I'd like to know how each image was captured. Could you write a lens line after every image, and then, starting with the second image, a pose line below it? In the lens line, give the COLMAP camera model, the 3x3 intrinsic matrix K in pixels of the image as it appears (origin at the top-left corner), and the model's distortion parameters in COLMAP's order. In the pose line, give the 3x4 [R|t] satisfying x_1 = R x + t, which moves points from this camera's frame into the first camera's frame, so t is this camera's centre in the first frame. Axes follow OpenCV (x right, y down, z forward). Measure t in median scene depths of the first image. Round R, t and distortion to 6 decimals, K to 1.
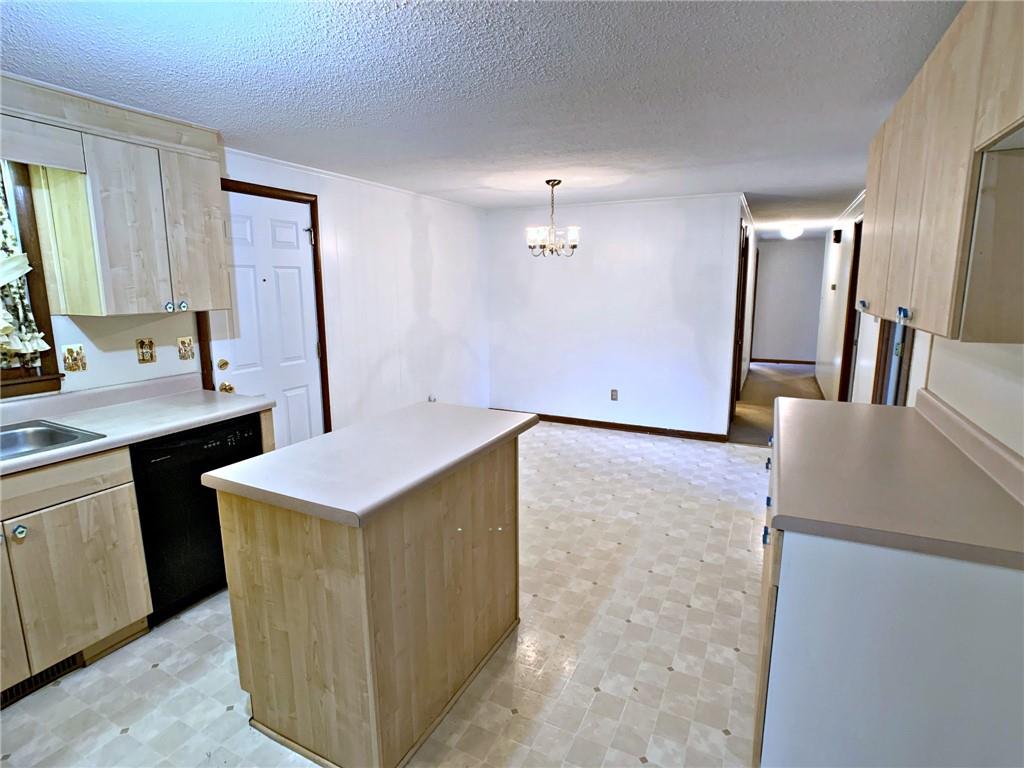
lens RADIAL K [[528.7, 0, 500.7], [0, 528.7, 378.3], [0, 0, 1]] dist [-0.015678, 0.000129]
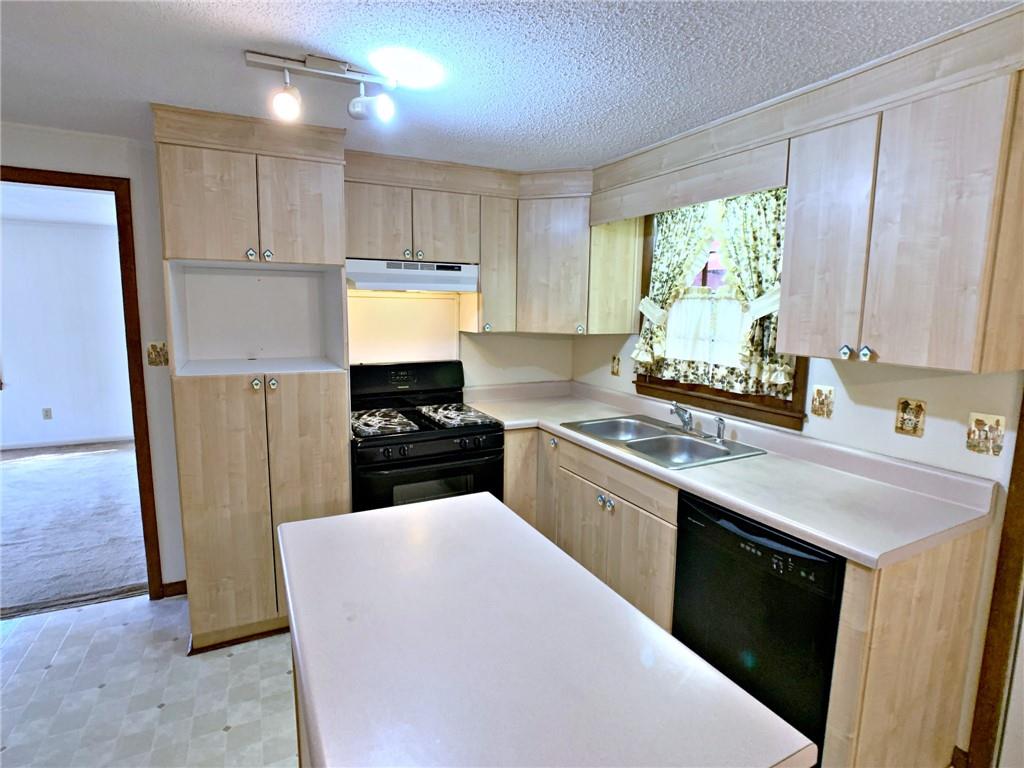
lens RADIAL K [[530.2, 0, 516.6], [0, 530.2, 379.0], [0, 0, 1]] dist [-0.020940, 0.000550]
pose [[-0.578732, 0.112909, -0.807664, 0.147478], [-0.150019, 0.958729, 0.241524, -0.188882], [0.801601, 0.260943, -0.537908, 0.966509]]
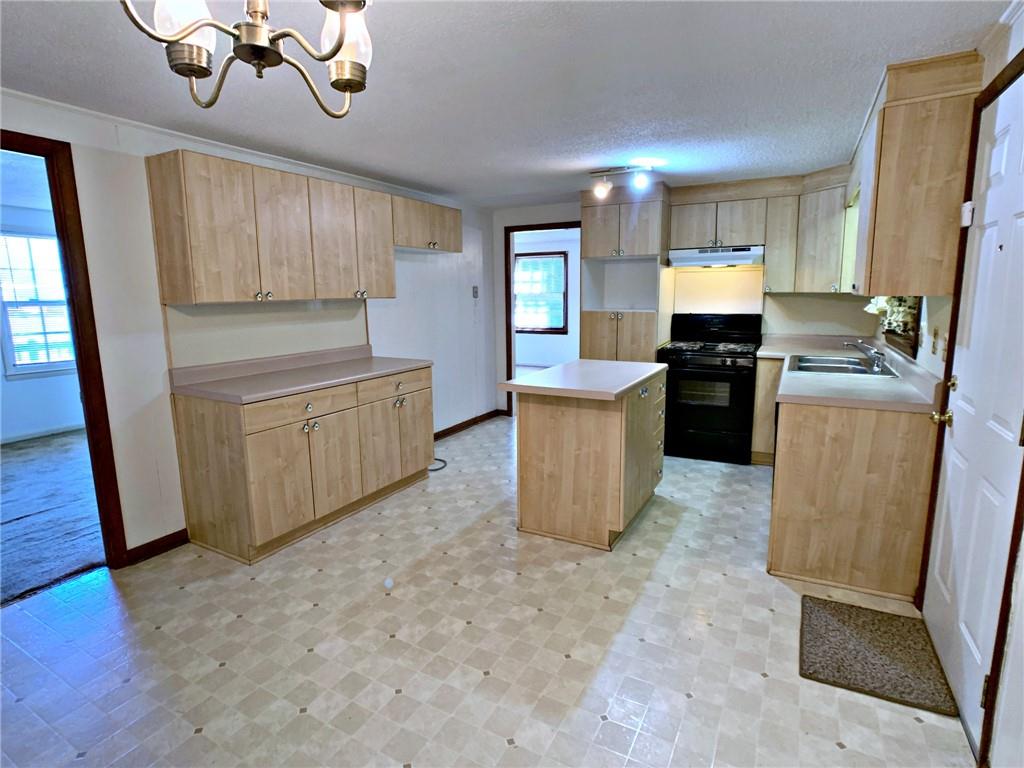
lens RADIAL K [[530.2, 0, 516.6], [0, 530.2, 379.0], [0, 0, 1]] dist [-0.020940, 0.000550]
pose [[-0.999769, 0.018836, 0.010346, 0.013947], [0.021194, 0.943824, 0.329769, -0.299731], [-0.003553, 0.329912, -0.944005, 1.890147]]
